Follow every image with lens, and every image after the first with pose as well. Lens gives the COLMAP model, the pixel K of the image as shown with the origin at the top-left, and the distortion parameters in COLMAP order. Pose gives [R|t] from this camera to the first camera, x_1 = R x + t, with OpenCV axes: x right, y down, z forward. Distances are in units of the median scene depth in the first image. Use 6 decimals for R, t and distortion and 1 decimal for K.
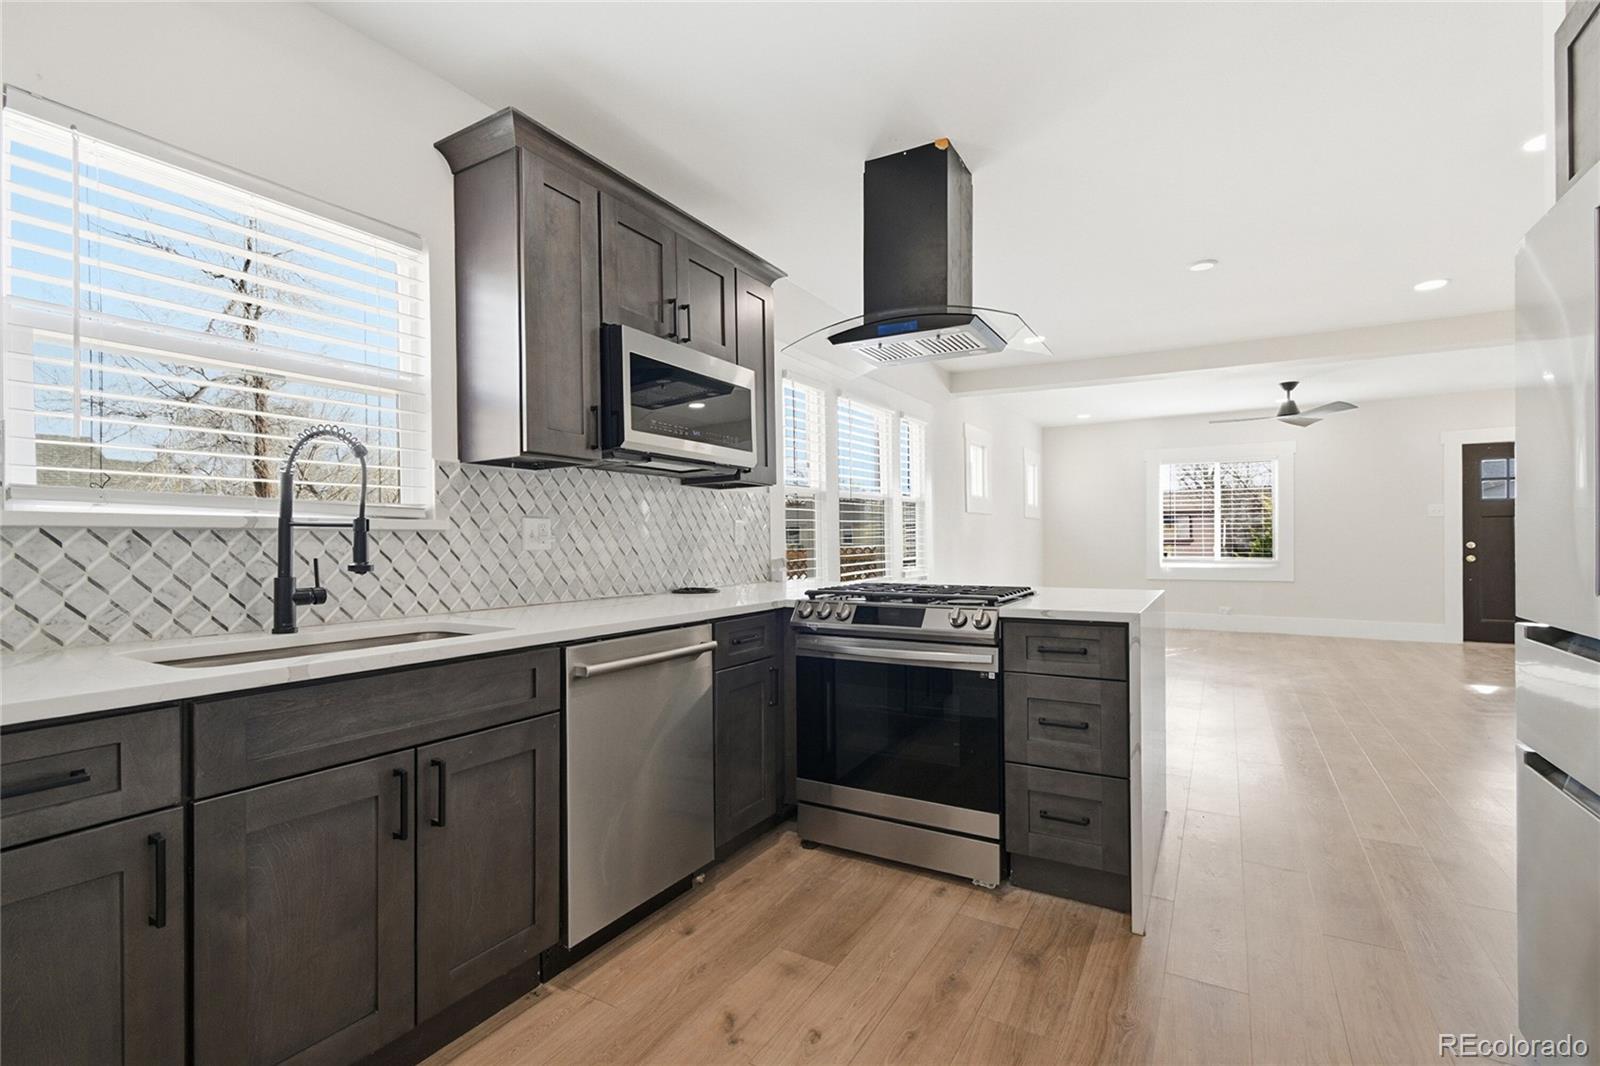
lens RADIAL K [[719.1, 0, 801.4], [0, 719.1, 545.9], [0, 0, 1]] dist [0.001174, -0.001131]
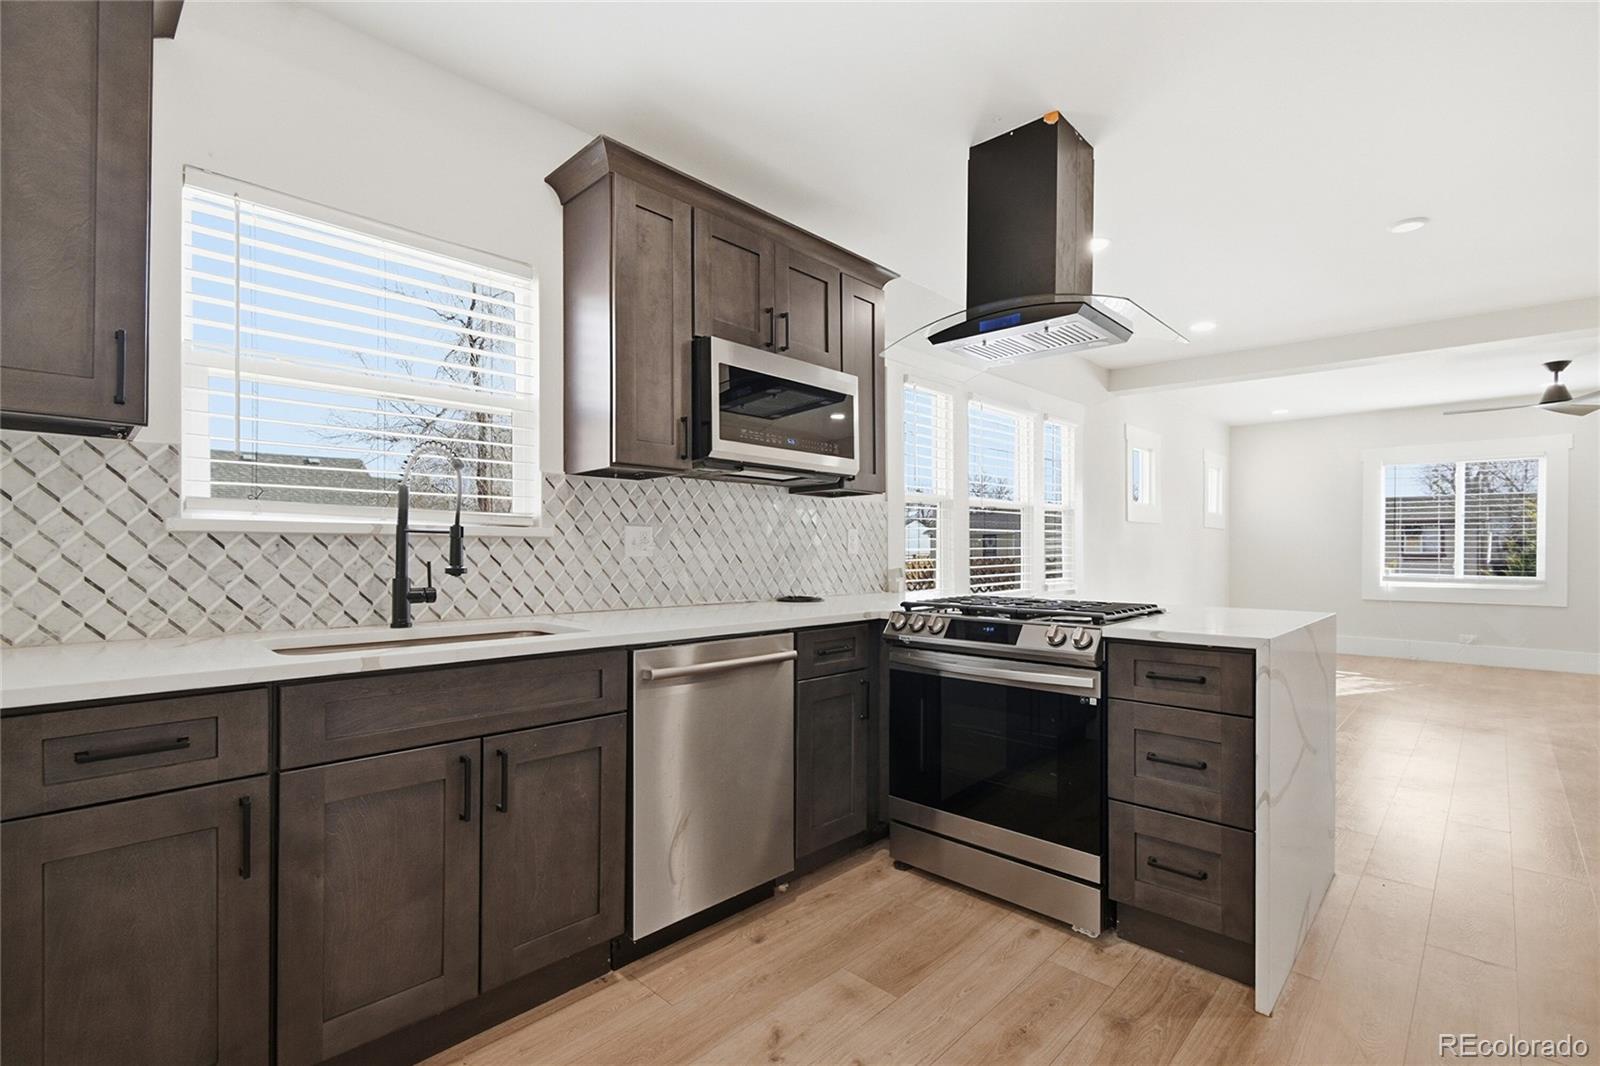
lens RADIAL K [[717.2, 0, 803.4], [0, 717.2, 557.7], [0, 0, 1]] dist [0.001635, -0.000642]
pose [[0.972719, 0.012019, -0.231674, 0.116969], [-0.011229, 0.999926, 0.004730, -0.000322], [0.231714, -0.002000, 0.972782, 0.041192]]
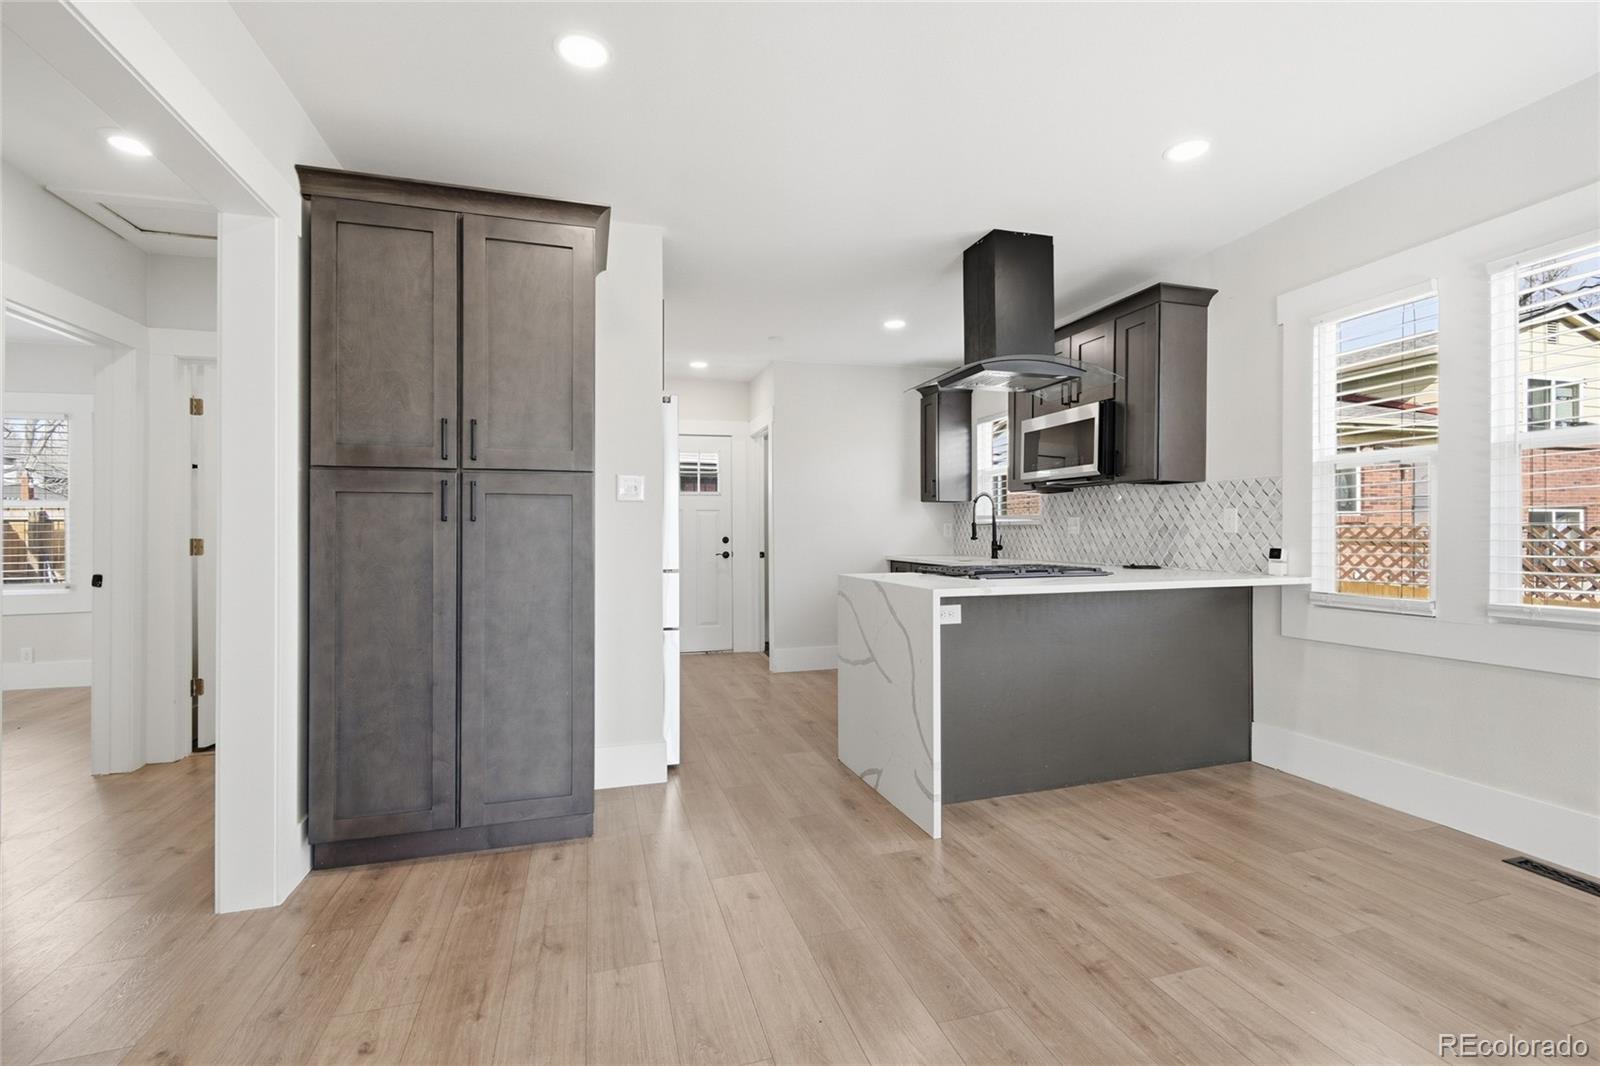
lens RADIAL K [[727.1, 0, 800.0], [0, 727.1, 533.0], [0, 0, 1]] dist [0.000214, -0.000287]
pose [[-0.682128, 0.006617, -0.731202, 1.654895], [-0.001035, 0.999949, 0.010014, -0.016021], [0.731232, 0.007588, -0.682087, 1.930330]]
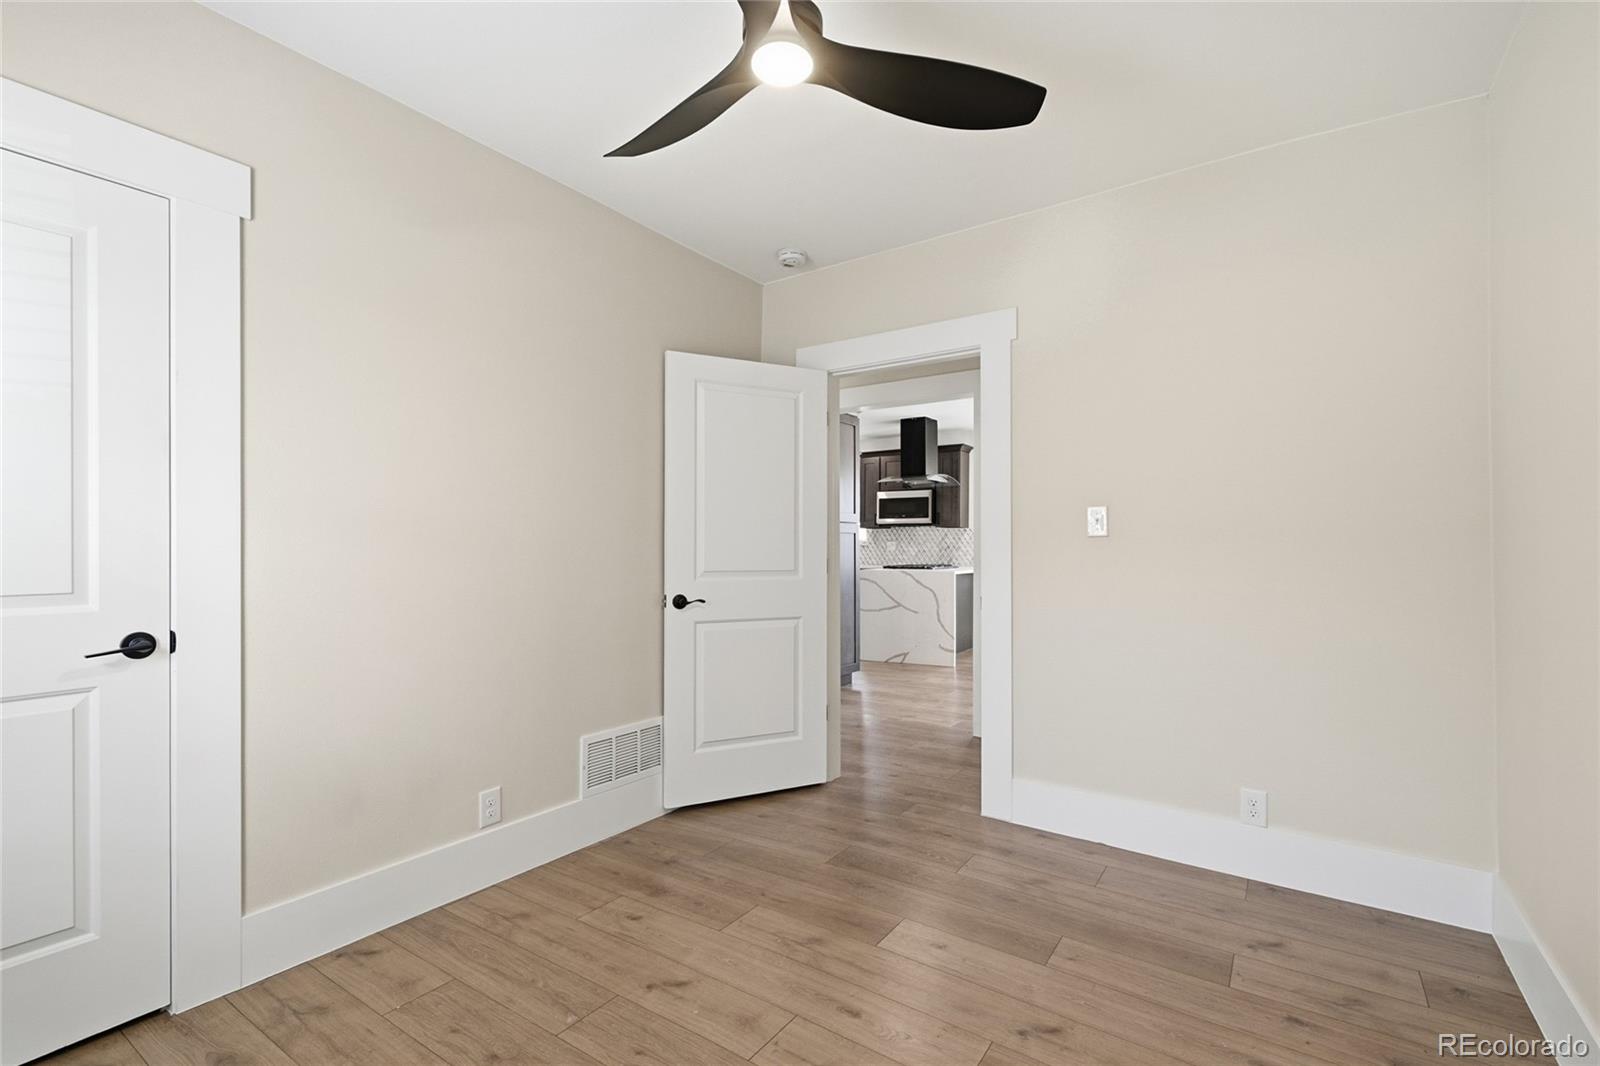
lens RADIAL K [[719.1, 0, 801.4], [0, 719.1, 545.9], [0, 0, 1]] dist [0.001174, -0.001131]
pose [[-0.072832, -0.000190, -0.997344, 3.682238], [-0.007257, 0.999974, 0.000339, -0.015412], [0.997318, 0.007262, -0.072832, 0.875143]]
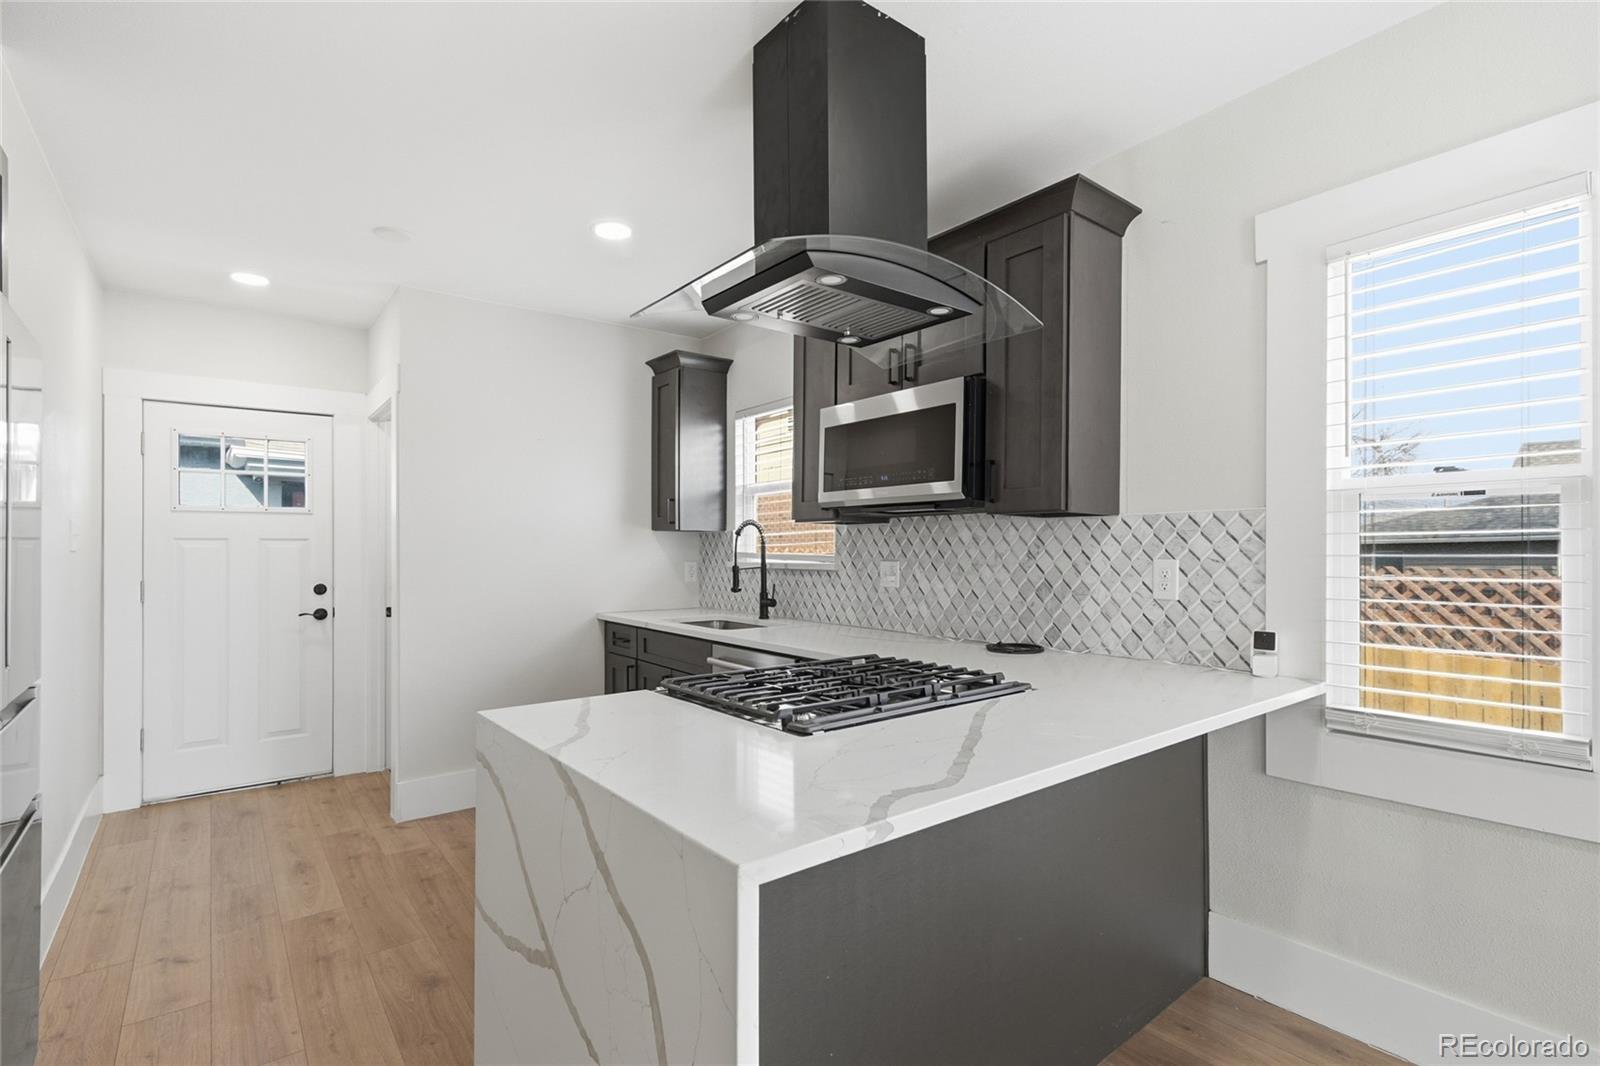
lens RADIAL K [[761.2, 0, 808.2], [0, 761.2, 541.1], [0, 0, 1]] dist [0.000829, 0.000297]
pose [[-0.360428, -0.008006, -0.932753, 0.993002], [-0.006364, 0.999961, -0.006123, -0.070167], [0.932765, 0.003729, -0.360465, 1.457410]]
